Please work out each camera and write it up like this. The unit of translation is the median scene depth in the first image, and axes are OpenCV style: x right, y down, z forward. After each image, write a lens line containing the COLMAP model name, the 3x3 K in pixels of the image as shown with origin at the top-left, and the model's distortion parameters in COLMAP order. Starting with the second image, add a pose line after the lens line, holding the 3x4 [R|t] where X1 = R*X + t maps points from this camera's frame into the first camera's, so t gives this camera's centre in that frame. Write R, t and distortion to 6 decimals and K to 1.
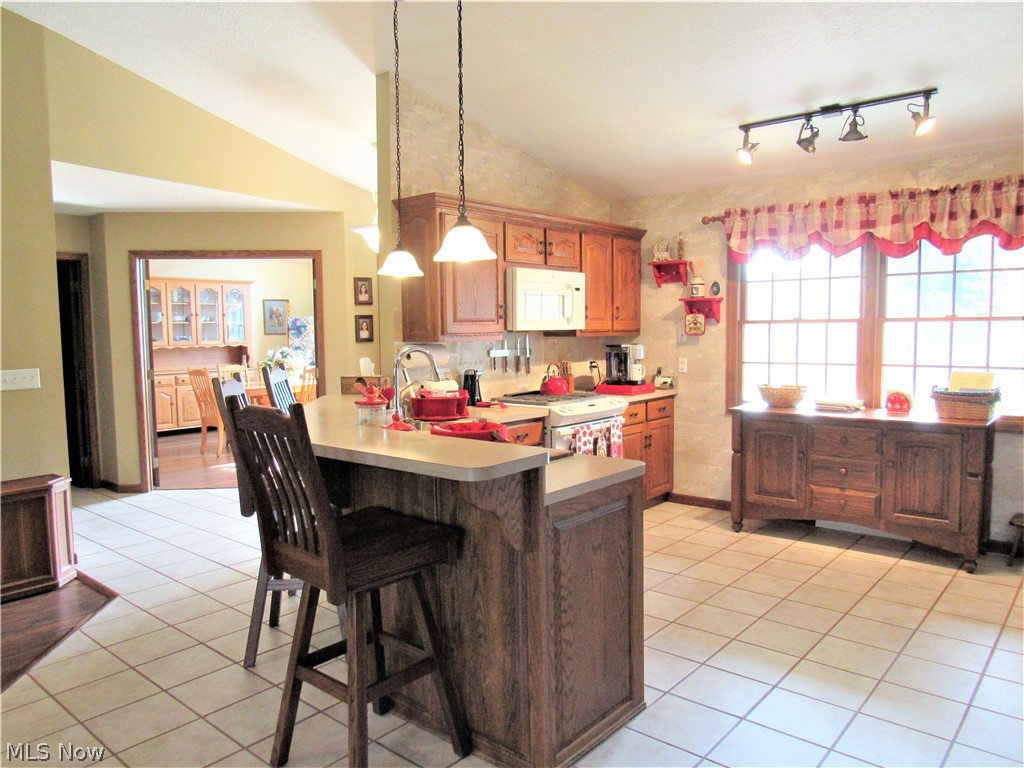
lens RADIAL K [[734.3, 0, 507.7], [0, 734.3, 386.8], [0, 0, 1]] dist [-0.031178, 0.007168]
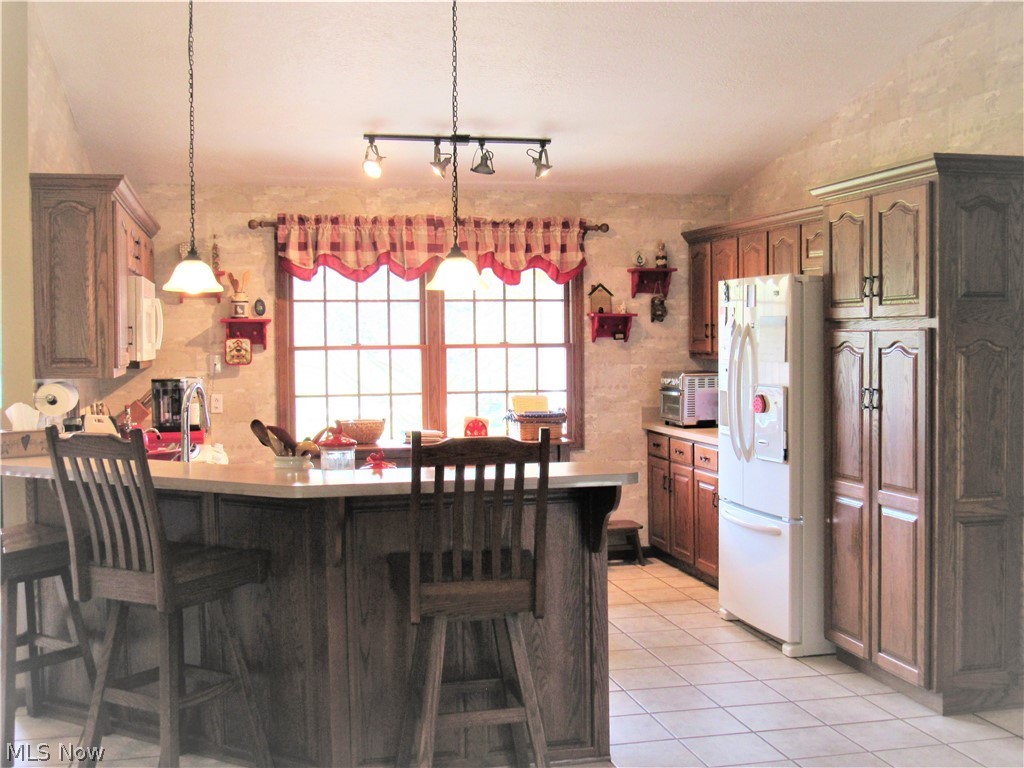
lens RADIAL K [[1181.9, 0, 522.8], [0, 1181.9, 385.9], [0, 0, 1]] dist [-0.042205, 0.000000]
pose [[0.587574, -0.025310, 0.808774, -0.692405], [0.067033, 0.997598, -0.017480, -0.004826], [-0.806389, 0.064485, 0.587859, -0.005306]]
